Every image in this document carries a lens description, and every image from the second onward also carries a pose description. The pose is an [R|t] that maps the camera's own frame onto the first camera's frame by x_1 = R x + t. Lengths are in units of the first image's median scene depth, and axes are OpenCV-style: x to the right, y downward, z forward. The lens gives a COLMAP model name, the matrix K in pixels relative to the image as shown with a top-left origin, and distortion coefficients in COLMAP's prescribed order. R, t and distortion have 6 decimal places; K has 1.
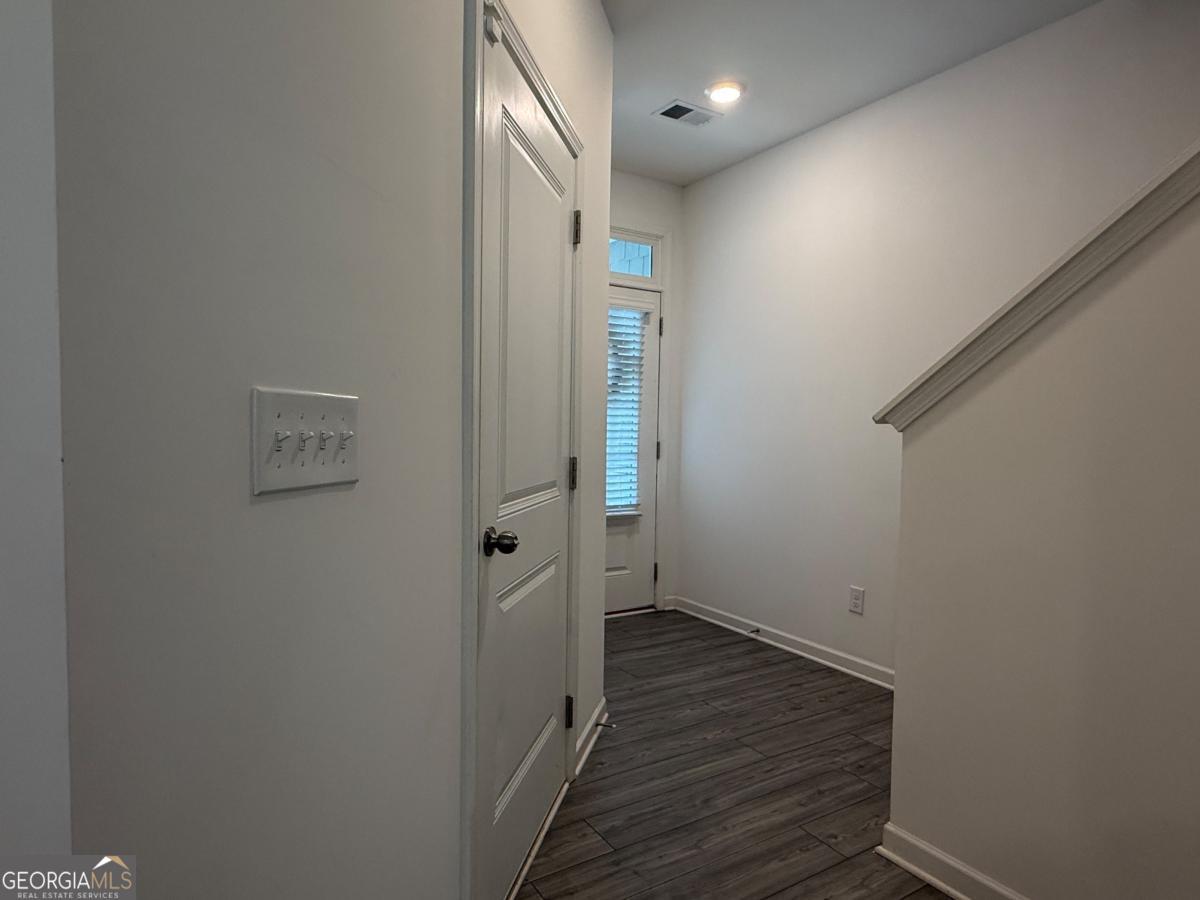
lens RADIAL K [[695.9, 0, 600.0], [0, 695.9, 450.0], [0, 0, 1]] dist [0.004885, 0.002007]
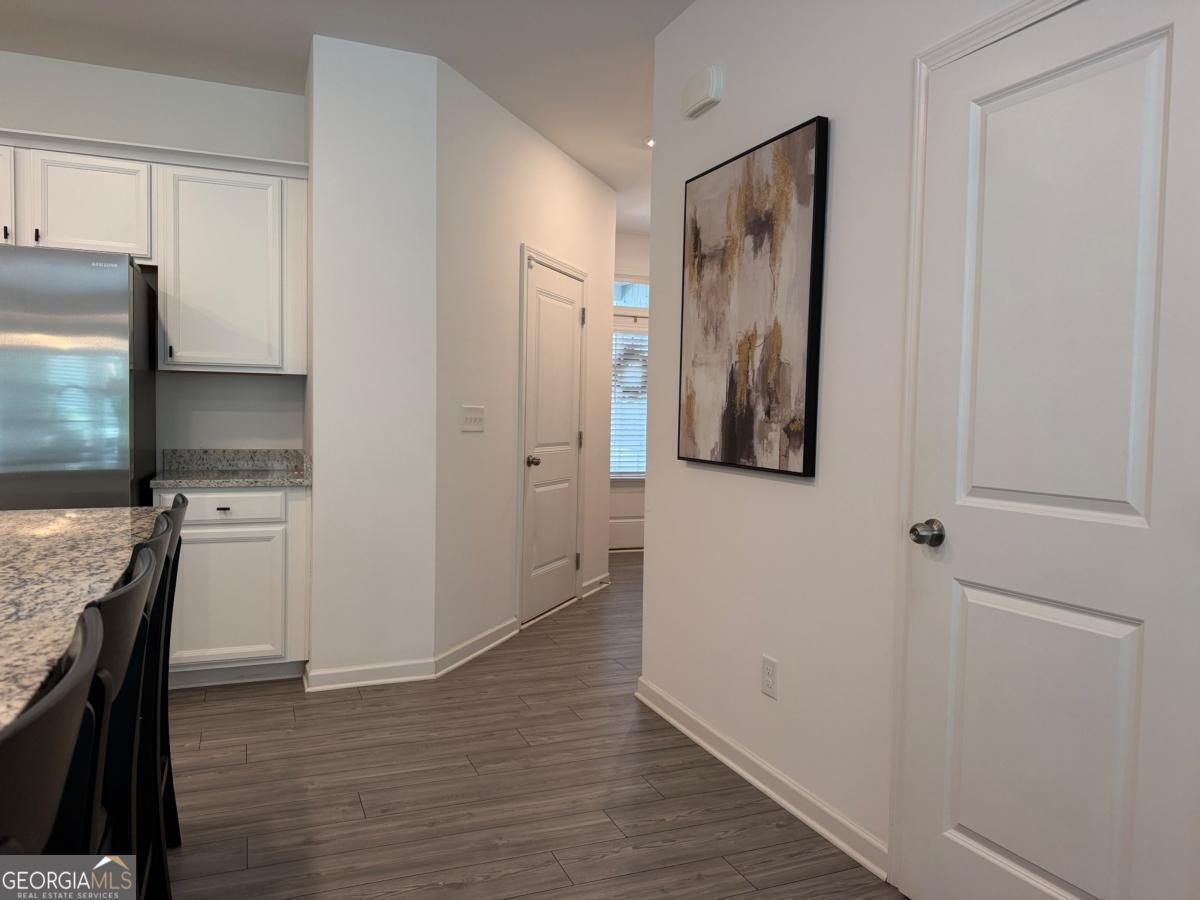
lens RADIAL K [[840.7, 0, 600.0], [0, 840.7, 450.0], [0, 0, 1]] dist [0.192404, -0.349978]
pose [[0.987515, 0.014445, -0.156861, 0.559882], [-0.013455, 0.999882, 0.007369, 0.063025], [0.156949, -0.005166, 0.987593, -1.937592]]
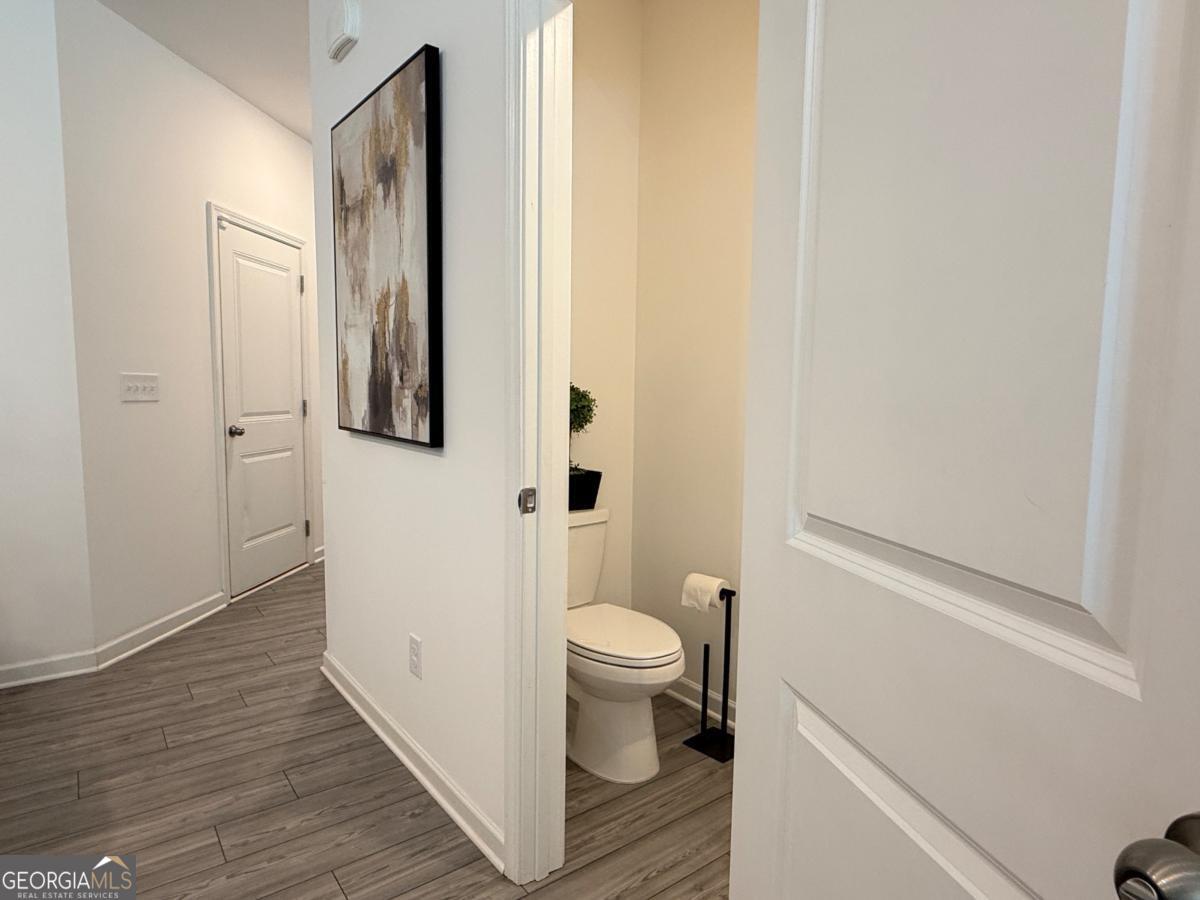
lens RADIAL K [[695.9, 0, 600.0], [0, 695.9, 450.0], [0, 0, 1]] dist [0.004885, 0.002007]
pose [[0.994771, -0.006949, 0.101891, 0.852601], [0.001099, 0.998353, 0.057355, 0.055824], [-0.102122, -0.056943, 0.993141, -1.529192]]
